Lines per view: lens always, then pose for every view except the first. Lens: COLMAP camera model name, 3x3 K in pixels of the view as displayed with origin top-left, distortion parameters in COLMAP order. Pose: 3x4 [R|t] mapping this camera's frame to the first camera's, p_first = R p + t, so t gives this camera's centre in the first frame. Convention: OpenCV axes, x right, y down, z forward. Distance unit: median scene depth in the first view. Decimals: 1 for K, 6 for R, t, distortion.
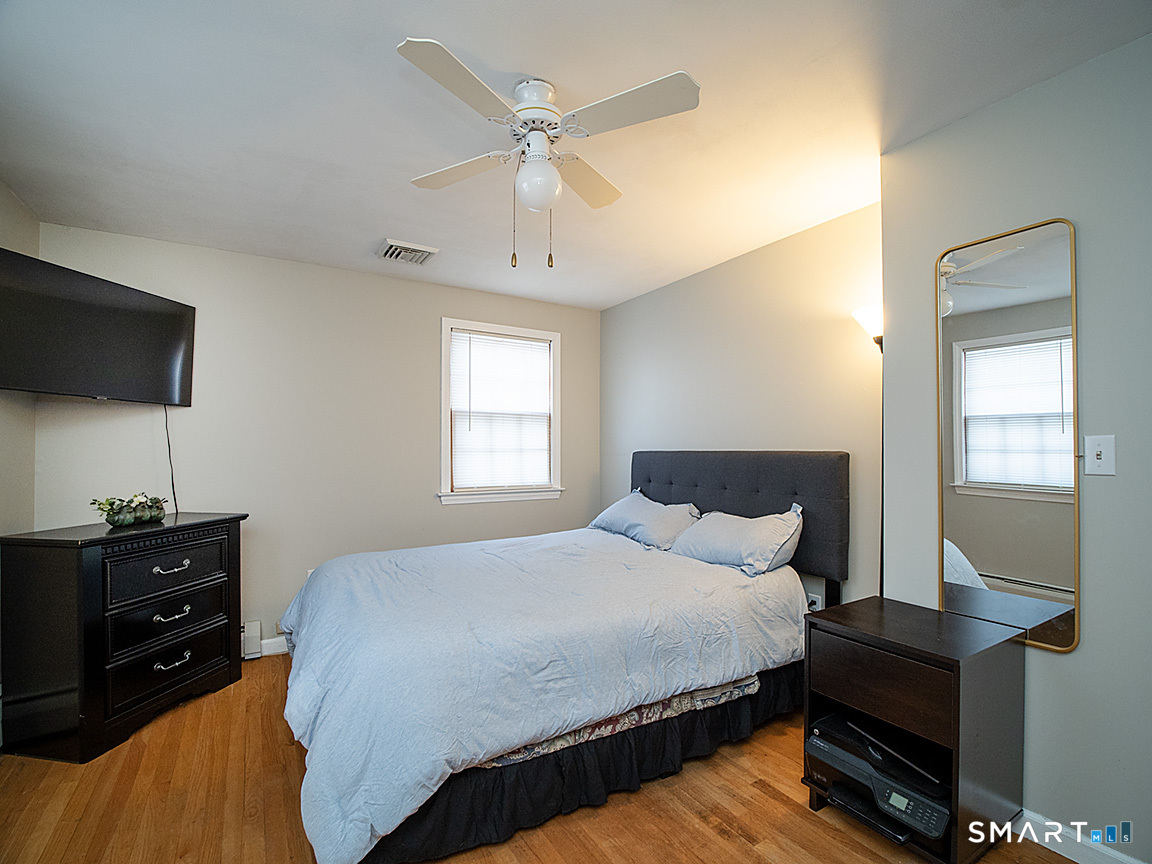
lens RADIAL K [[539.9, 0, 582.0], [0, 539.9, 440.1], [0, 0, 1]] dist [-0.014827, -0.000558]
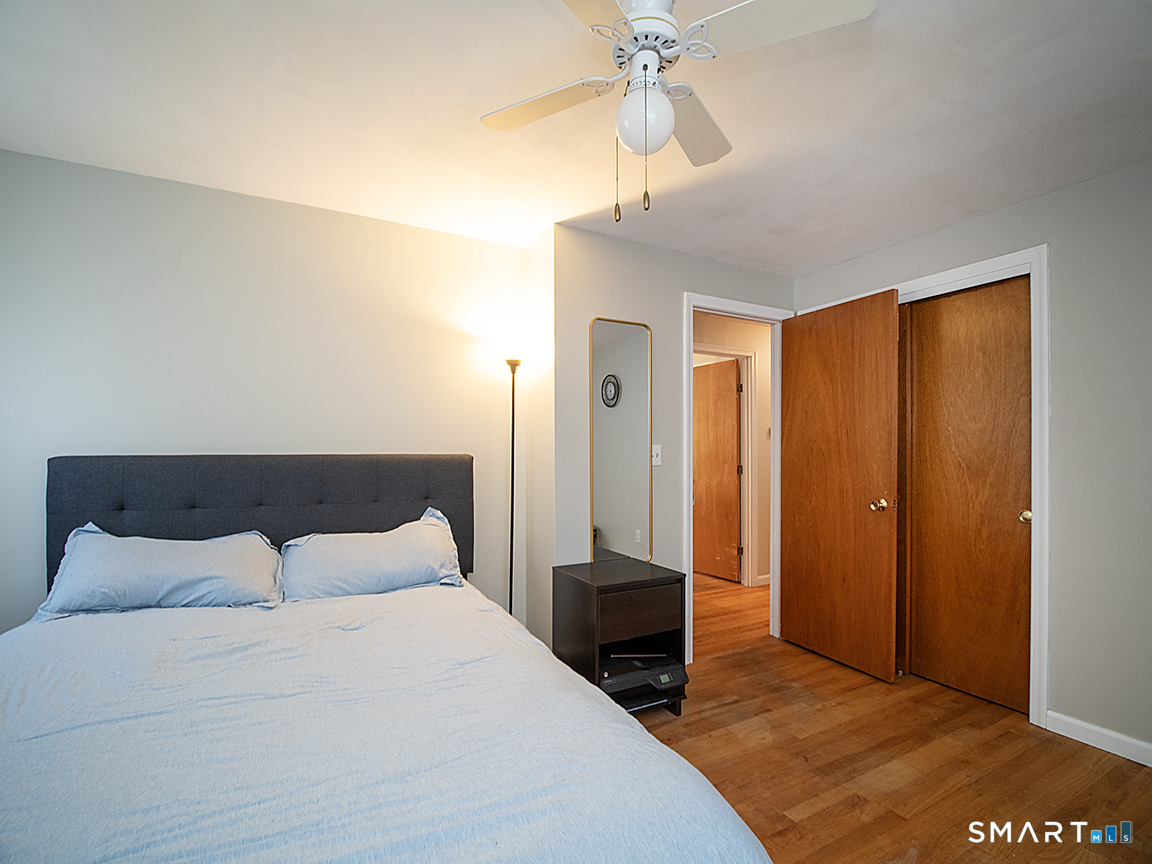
lens RADIAL K [[539.9, 0, 578.2], [0, 539.9, 441.5], [0, 0, 1]] dist [-0.014827, -0.000558]
pose [[0.066445, 0.008594, 0.997753, -0.534355], [-0.018122, 0.999808, -0.007405, -0.001115], [-0.997626, -0.017589, 0.066588, 0.616306]]
